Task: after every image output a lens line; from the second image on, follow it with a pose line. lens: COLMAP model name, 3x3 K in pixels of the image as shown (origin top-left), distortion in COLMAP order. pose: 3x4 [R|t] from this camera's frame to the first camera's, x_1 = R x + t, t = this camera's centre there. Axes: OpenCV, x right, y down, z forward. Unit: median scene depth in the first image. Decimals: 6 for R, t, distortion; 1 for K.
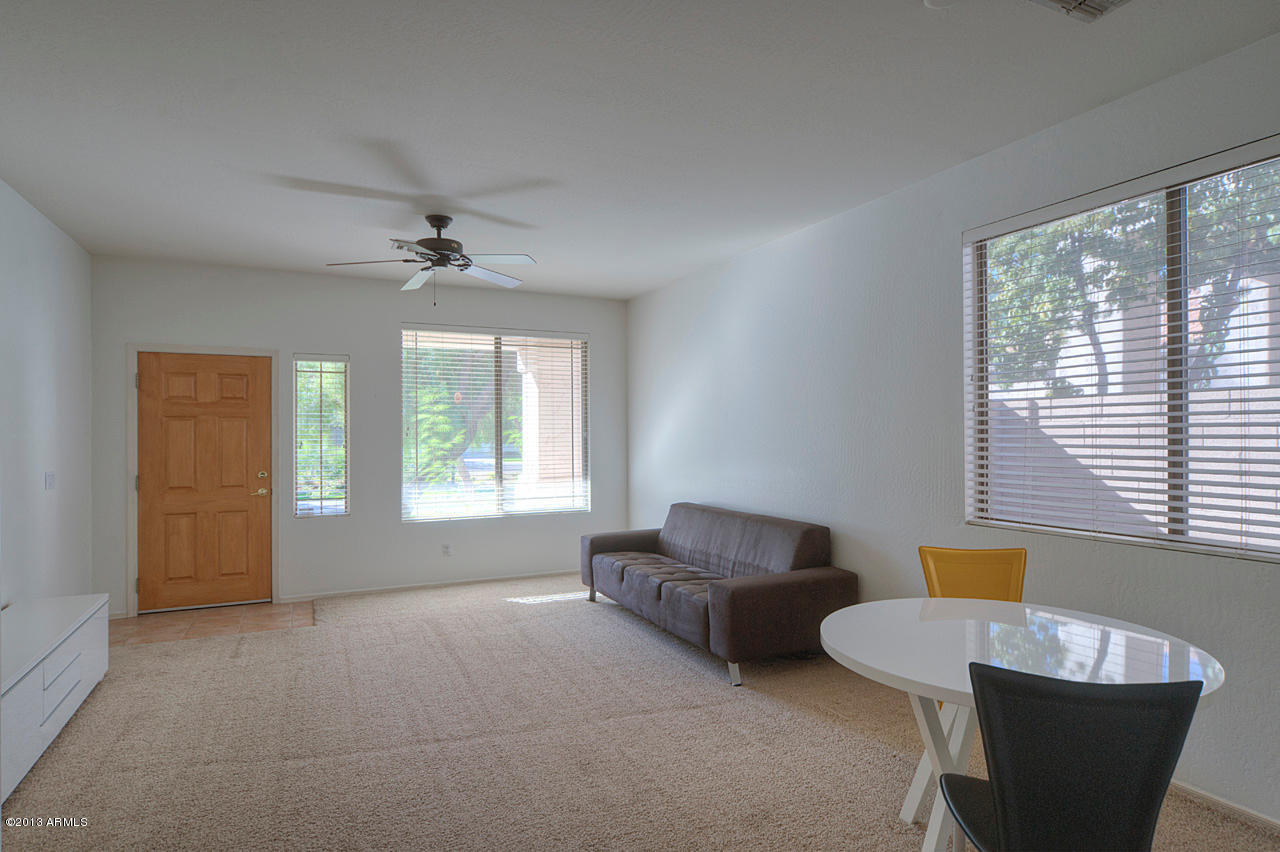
lens RADIAL K [[703.1, 0, 646.4], [0, 703.1, 427.6], [0, 0, 1]] dist [-0.008487, -0.000248]
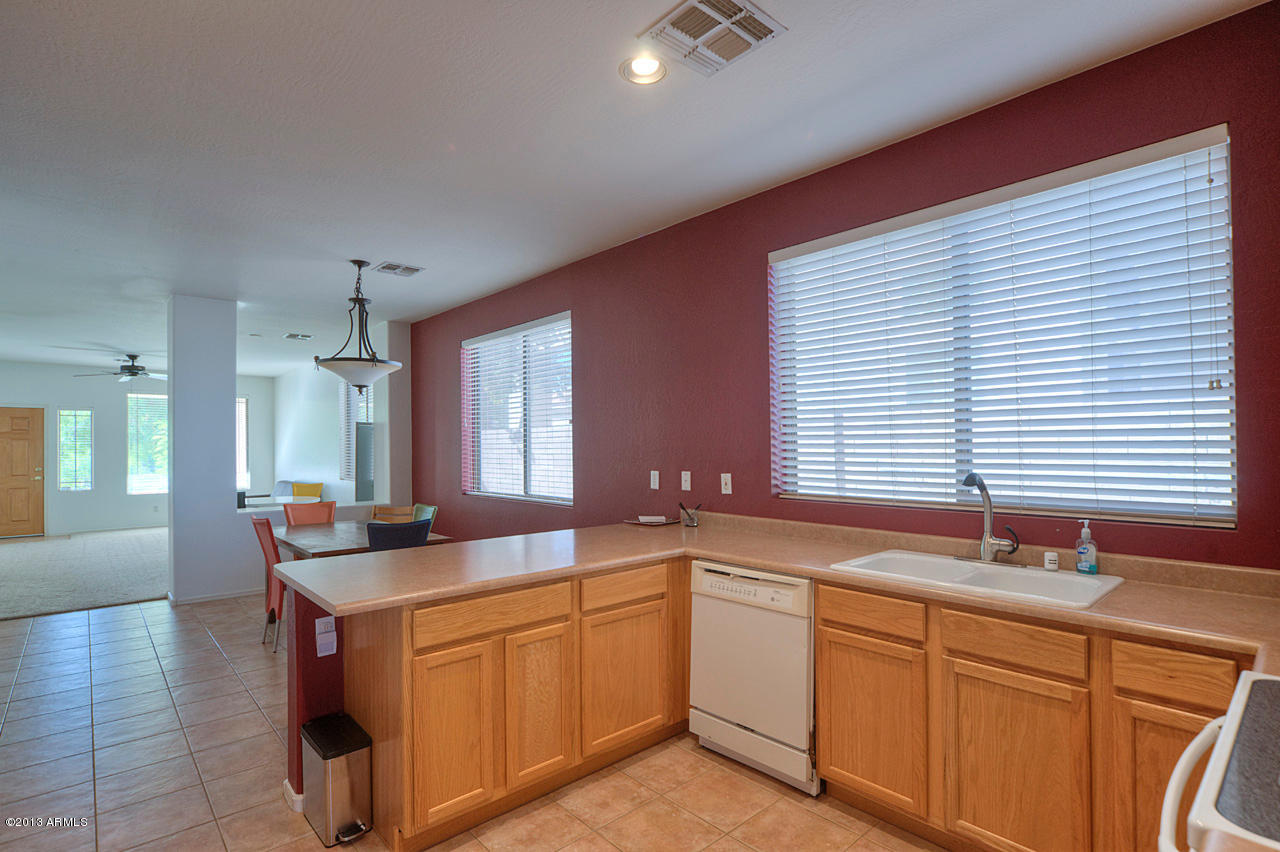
lens RADIAL K [[608.9, 0, 643.4], [0, 608.9, 449.0], [0, 0, 1]] dist [-0.014872, 0.002390]
pose [[0.957836, 0.003137, 0.287298, 0.597413], [-0.006211, 0.999933, 0.009789, -0.017709], [-0.287248, -0.011161, 0.957791, -1.109298]]
